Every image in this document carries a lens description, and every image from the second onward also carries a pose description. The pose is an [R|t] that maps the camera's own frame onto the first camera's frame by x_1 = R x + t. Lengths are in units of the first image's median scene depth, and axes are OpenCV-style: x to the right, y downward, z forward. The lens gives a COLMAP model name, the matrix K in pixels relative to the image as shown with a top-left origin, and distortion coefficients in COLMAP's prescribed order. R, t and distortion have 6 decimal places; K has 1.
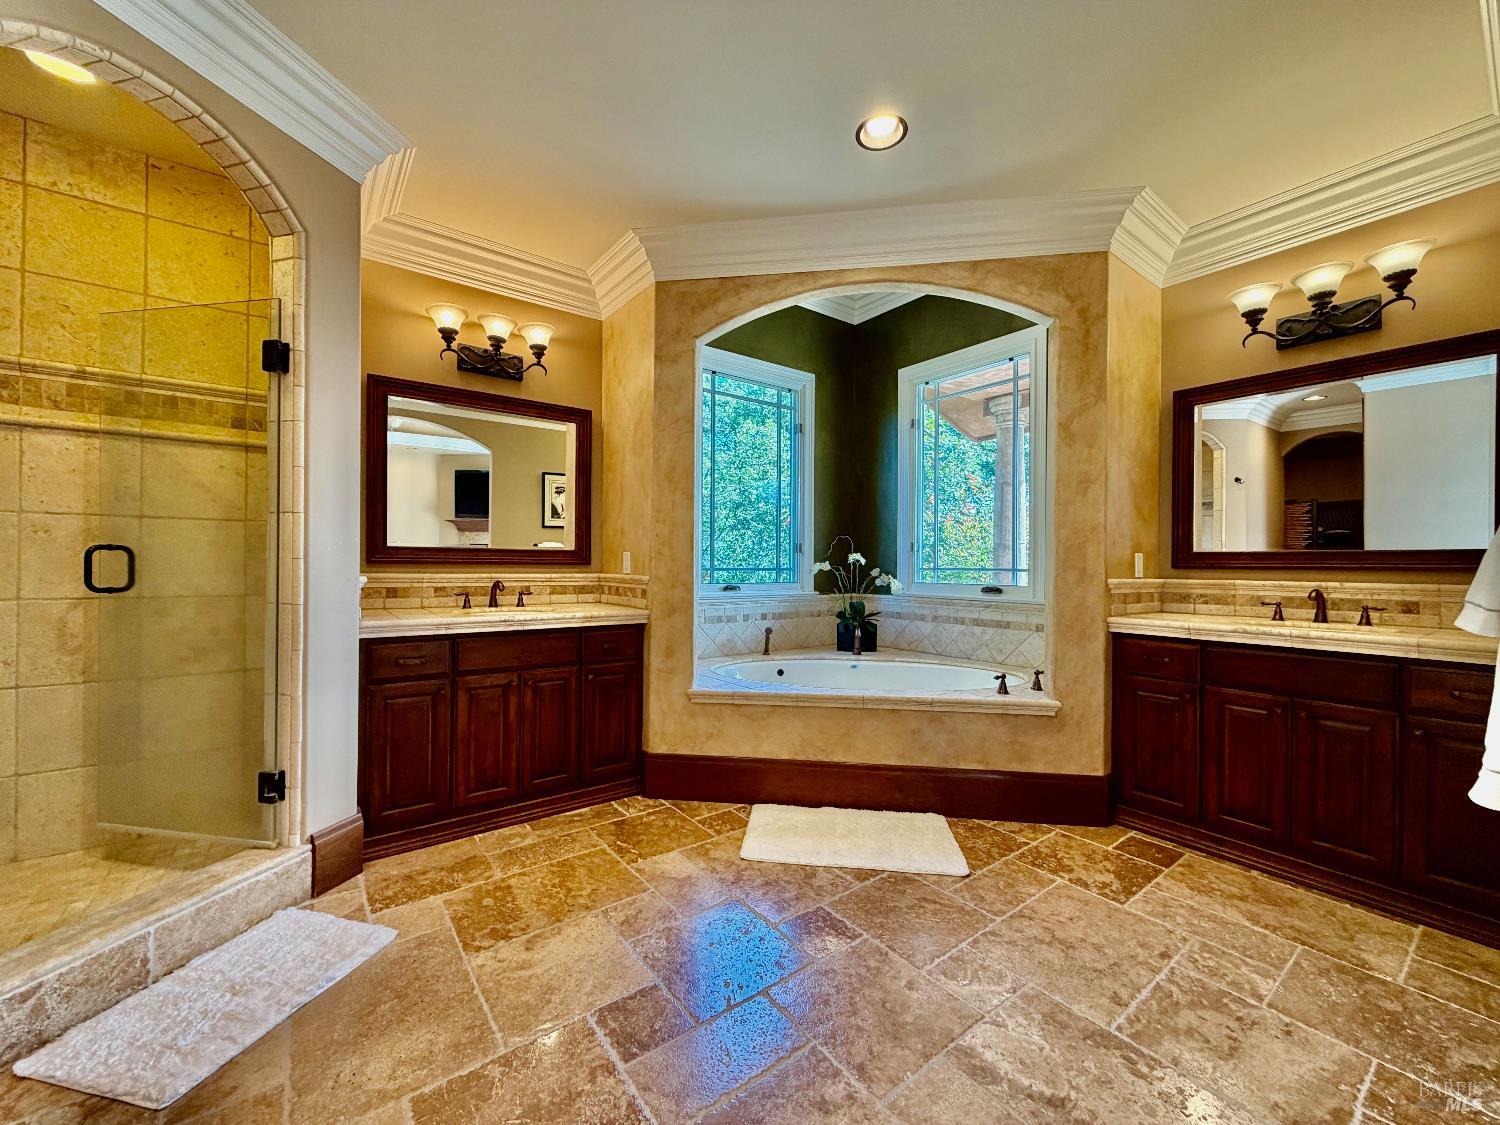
lens RADIAL K [[596.5, 0, 750.0], [0, 596.5, 565.1], [0, 0, 1]] dist [0.000340, 0.000945]
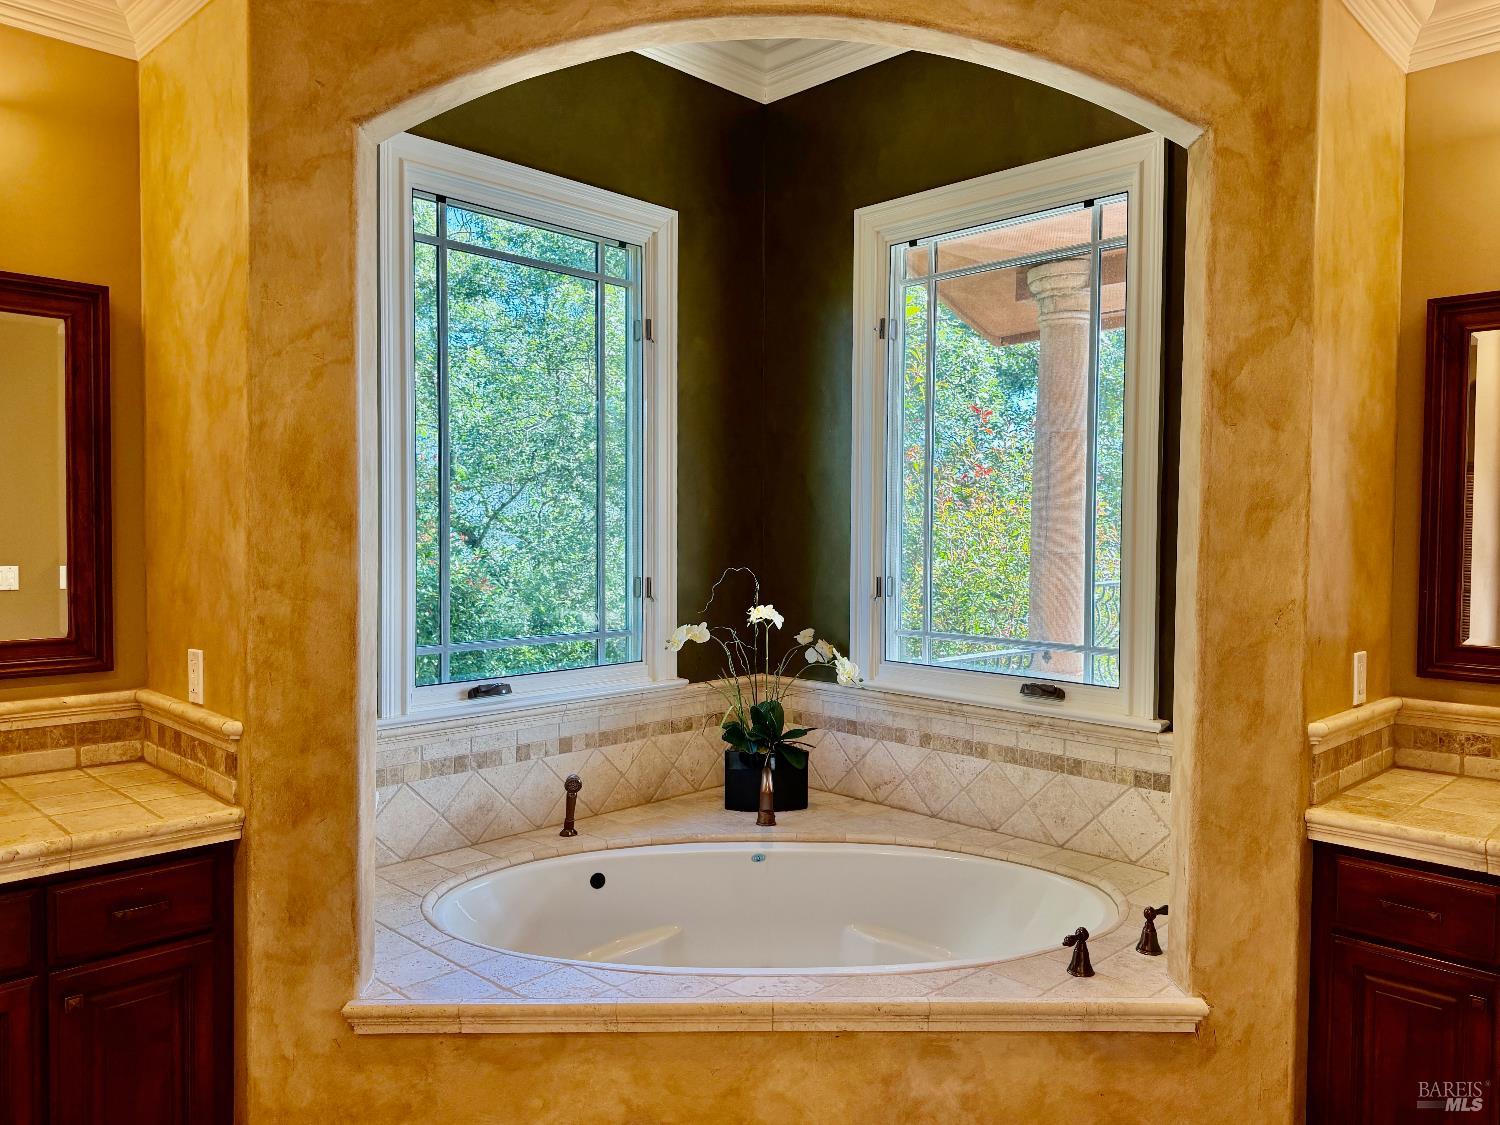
lens RADIAL K [[1073.5, 0, 757.9], [0, 1073.5, 564.5], [0, 0, 1]] dist [0.024567, -0.027084]
pose [[0.987815, -0.004553, 0.155566, 0.058628], [-0.000723, 0.999427, 0.033838, -0.110874], [-0.155630, -0.033538, 0.987246, 0.239824]]
